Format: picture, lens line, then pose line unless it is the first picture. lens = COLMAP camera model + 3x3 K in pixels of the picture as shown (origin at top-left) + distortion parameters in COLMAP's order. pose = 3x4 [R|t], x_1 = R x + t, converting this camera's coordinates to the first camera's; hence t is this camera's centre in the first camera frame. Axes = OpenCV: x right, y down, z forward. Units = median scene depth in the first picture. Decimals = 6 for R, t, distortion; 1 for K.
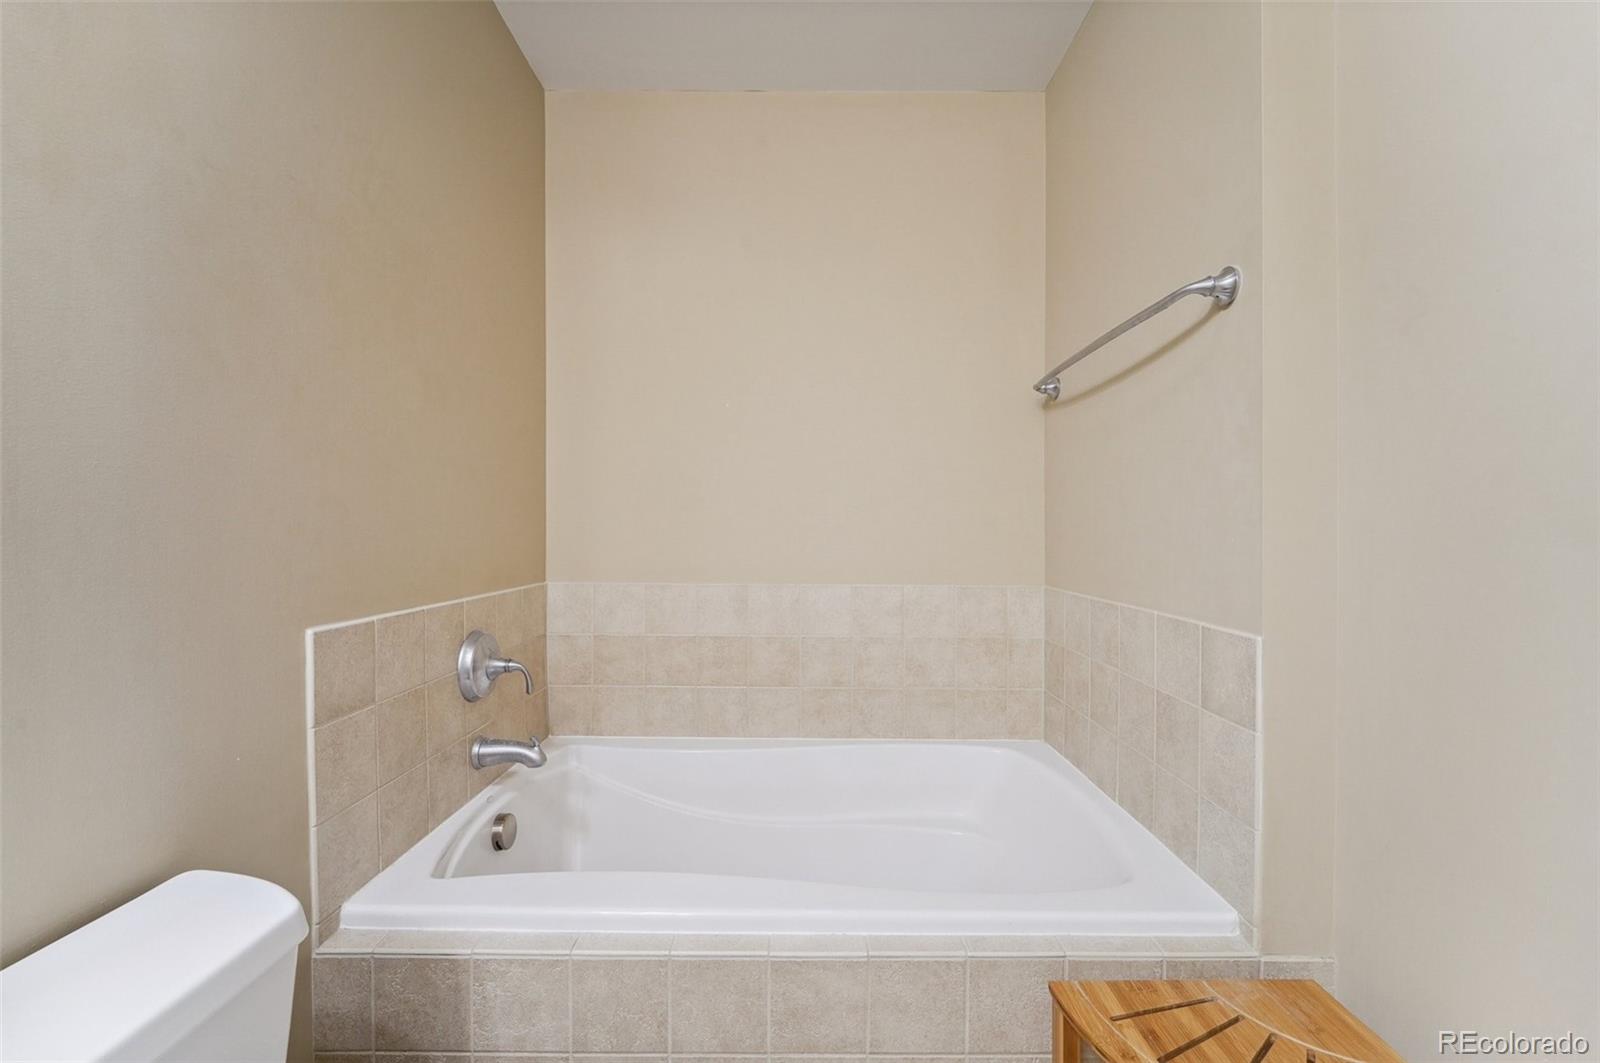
lens RADIAL K [[659.1, 0, 794.0], [0, 659.1, 534.7], [0, 0, 1]] dist [-0.017301, 0.002225]
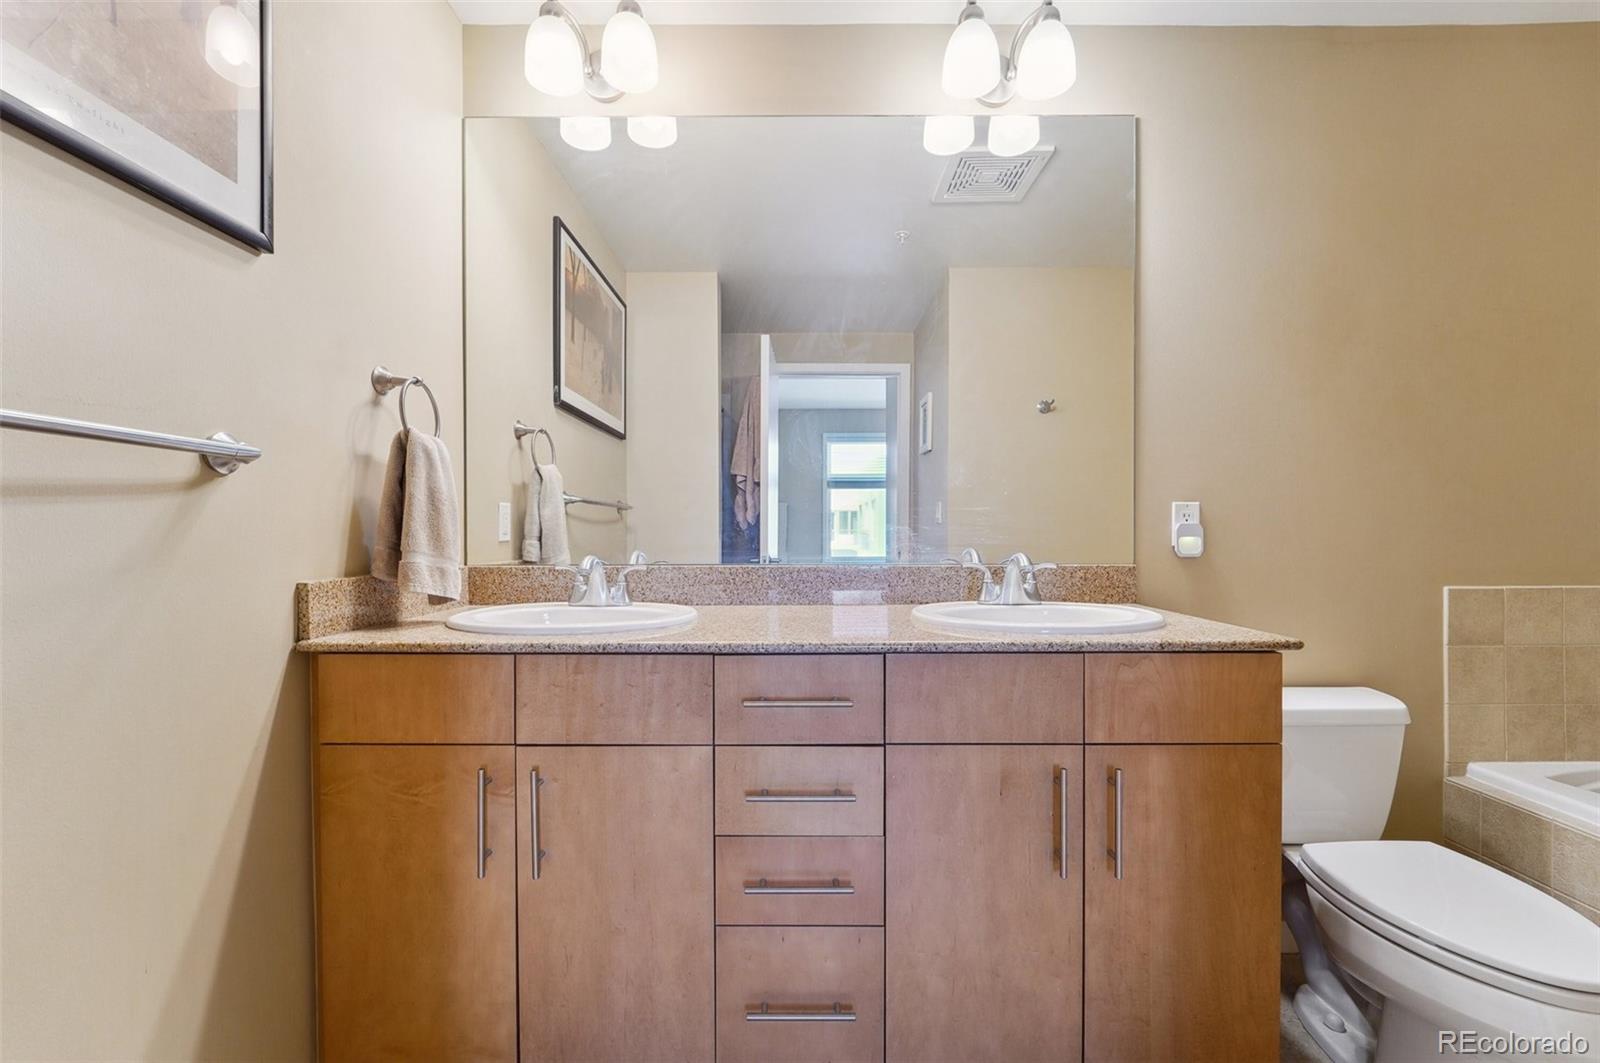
lens RADIAL K [[659.1, 0, 792.5], [0, 659.1, 534.5], [0, 0, 1]] dist [-0.017301, 0.002225]
pose [[-0.005085, 0.001805, -0.999985, 0.897161], [-0.000571, 0.999998, 0.001808, 0.007082], [0.999987, 0.000580, -0.005084, -0.647783]]
